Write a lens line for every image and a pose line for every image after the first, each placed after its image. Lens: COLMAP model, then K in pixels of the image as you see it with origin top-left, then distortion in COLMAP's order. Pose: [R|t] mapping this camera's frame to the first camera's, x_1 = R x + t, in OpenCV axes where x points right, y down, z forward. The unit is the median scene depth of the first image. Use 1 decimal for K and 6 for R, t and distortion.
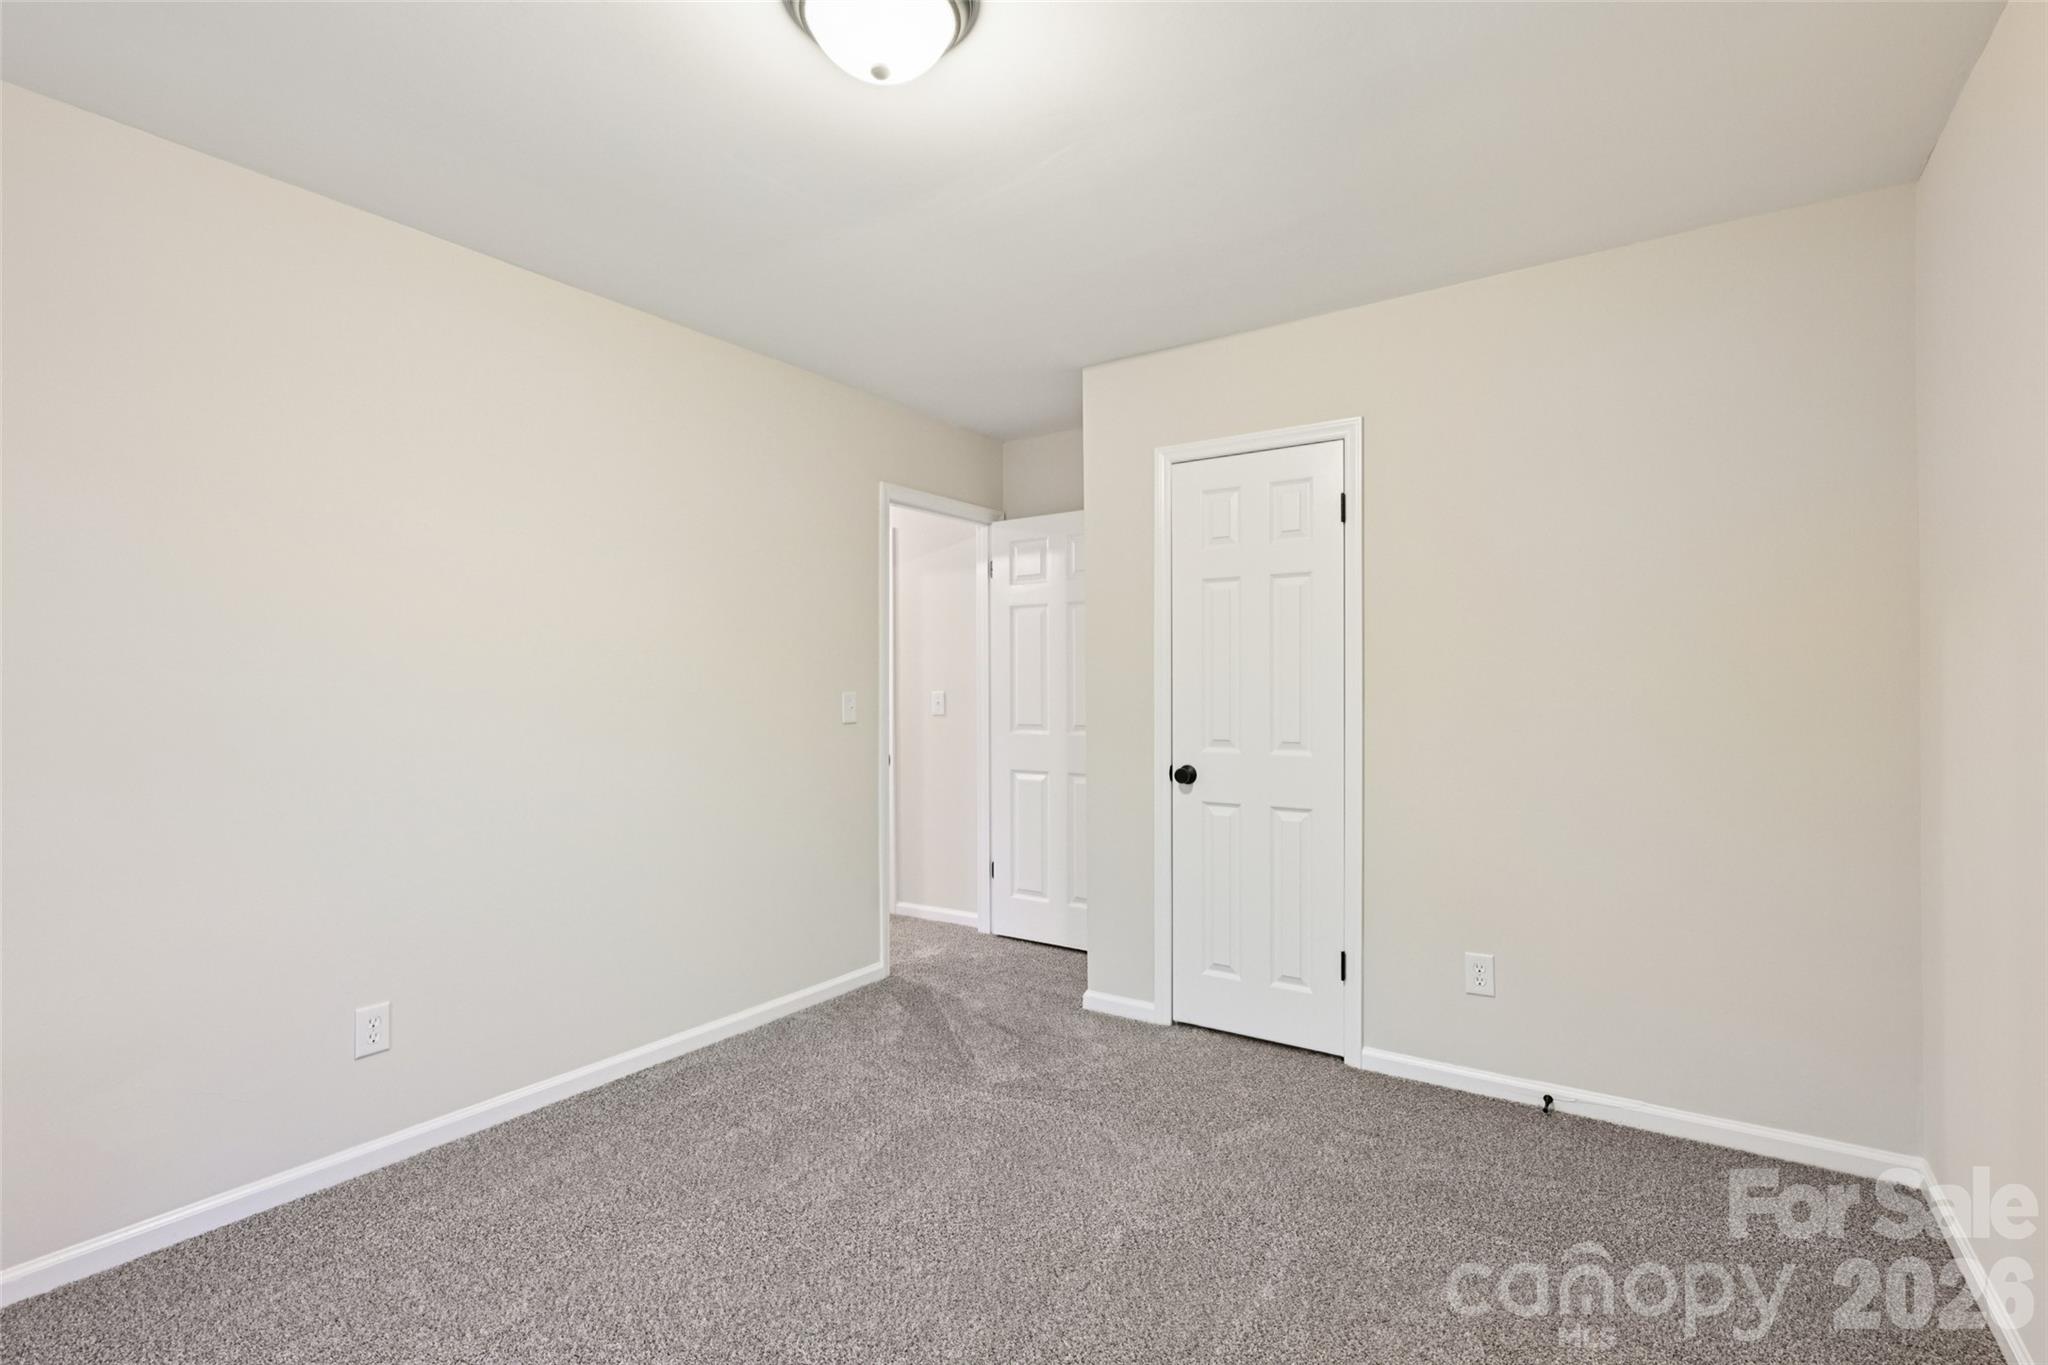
lens RADIAL K [[834.9, 0, 1056.8], [0, 834.9, 684.4], [0, 0, 1]] dist [-0.008505, -0.000067]
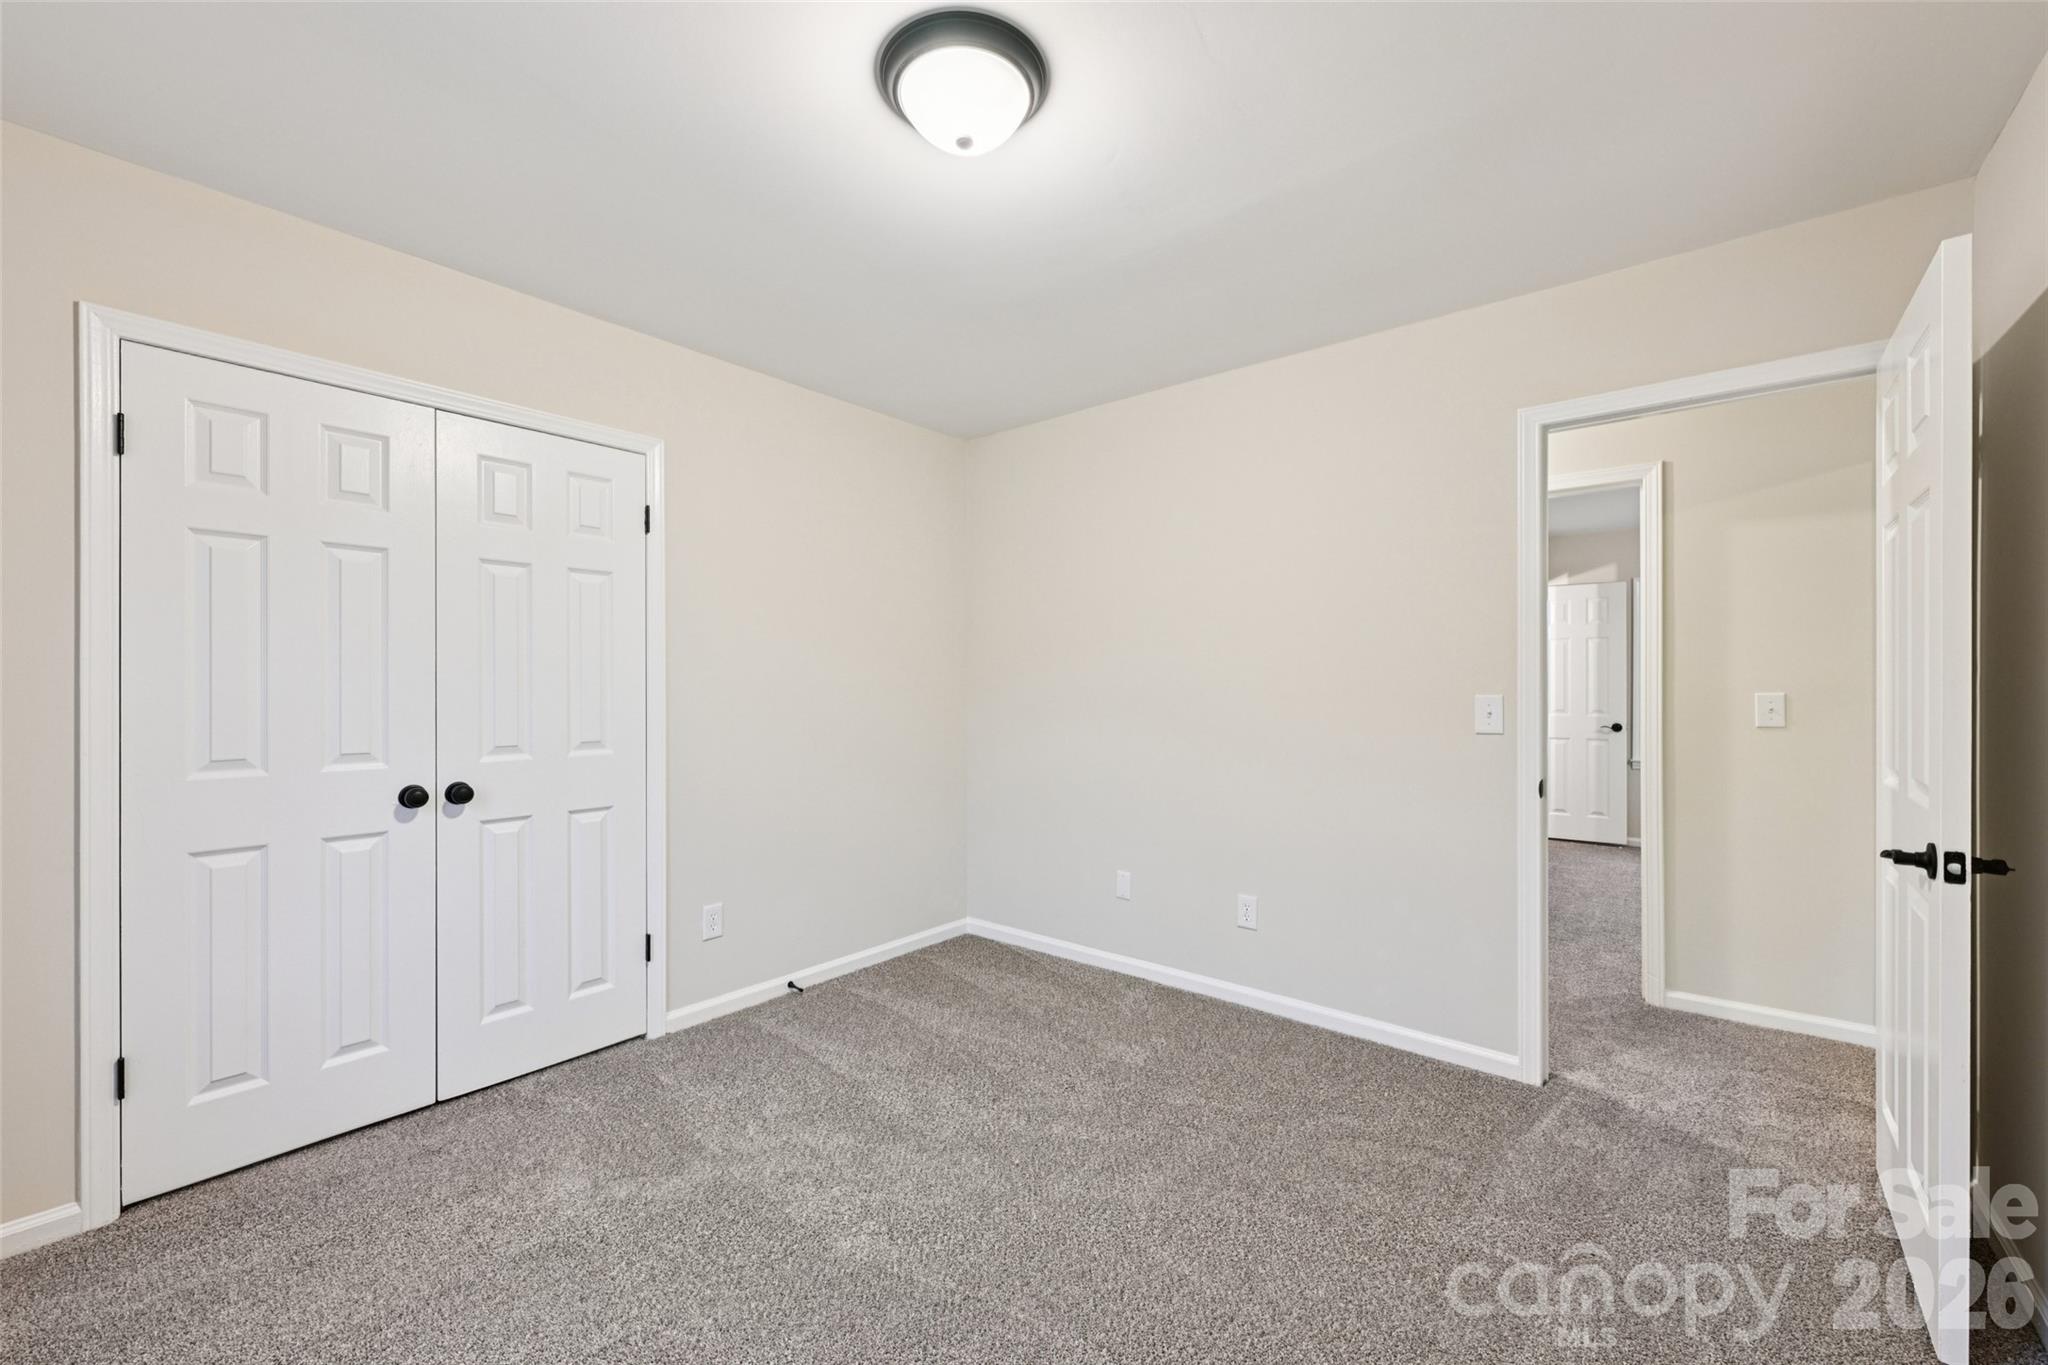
lens RADIAL K [[795.7, 0, 1034.4], [0, 795.7, 687.6], [0, 0, 1]] dist [0.001144, -0.000482]
pose [[0.166822, 0.004154, 0.985978, -0.581220], [-0.003062, 0.999988, -0.003694, 0.007373], [-0.985982, -0.002403, 0.166833, 0.342224]]
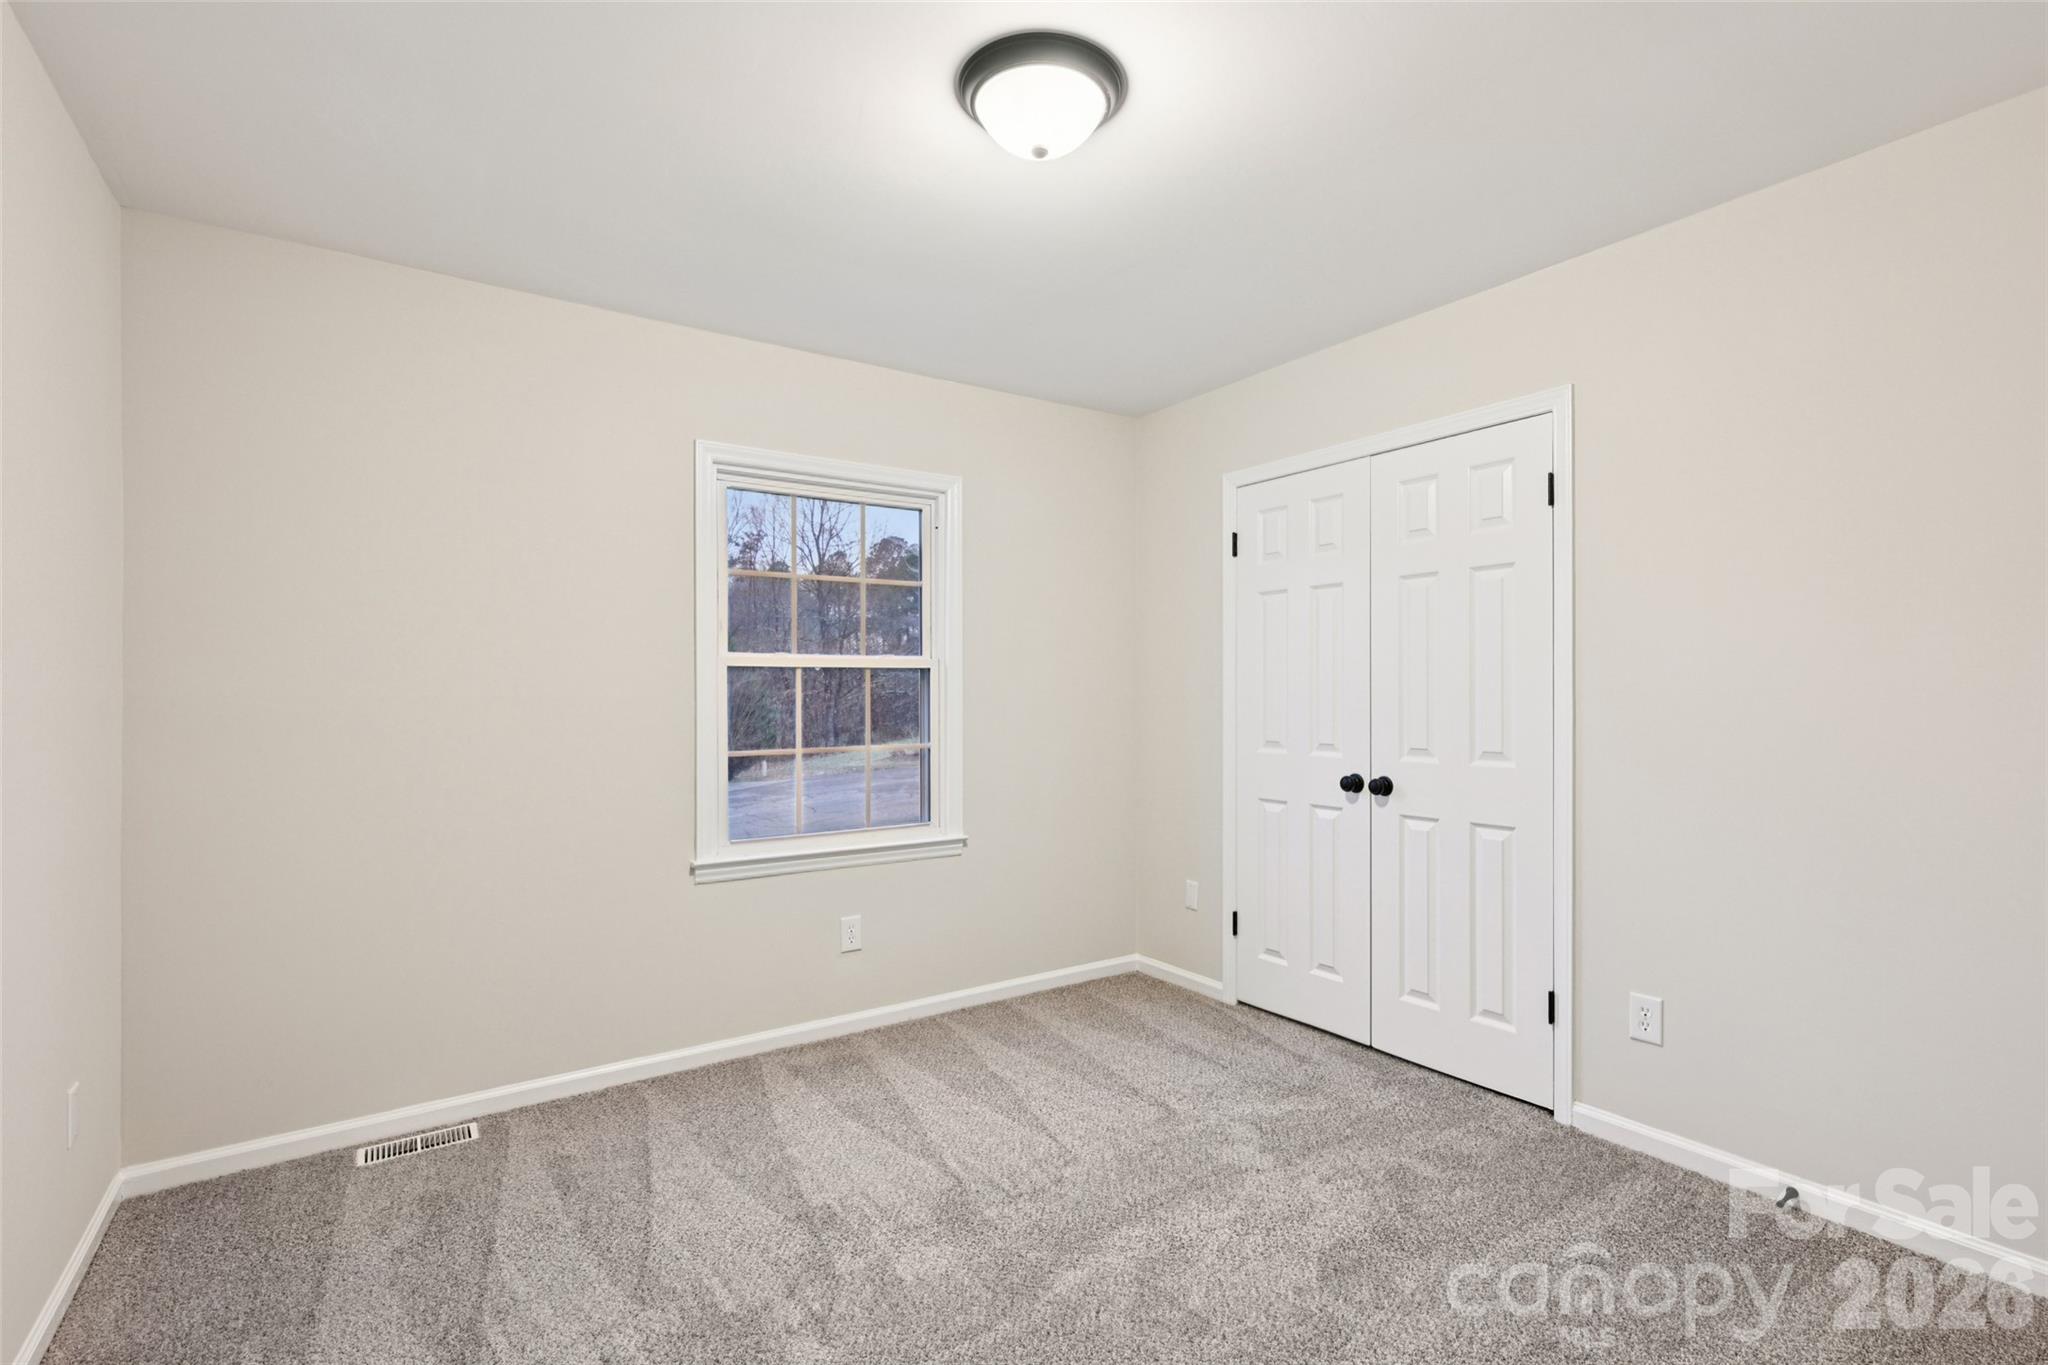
lens RADIAL K [[944.2, 0, 1009.6], [0, 944.2, 684.8], [0, 0, 1]] dist [0.001994, -0.000708]
pose [[0.898138, -0.004625, -0.439689, 0.271957], [0.003435, 0.999988, -0.003503, -0.002495], [0.439700, 0.001636, 0.898143, -0.155053]]
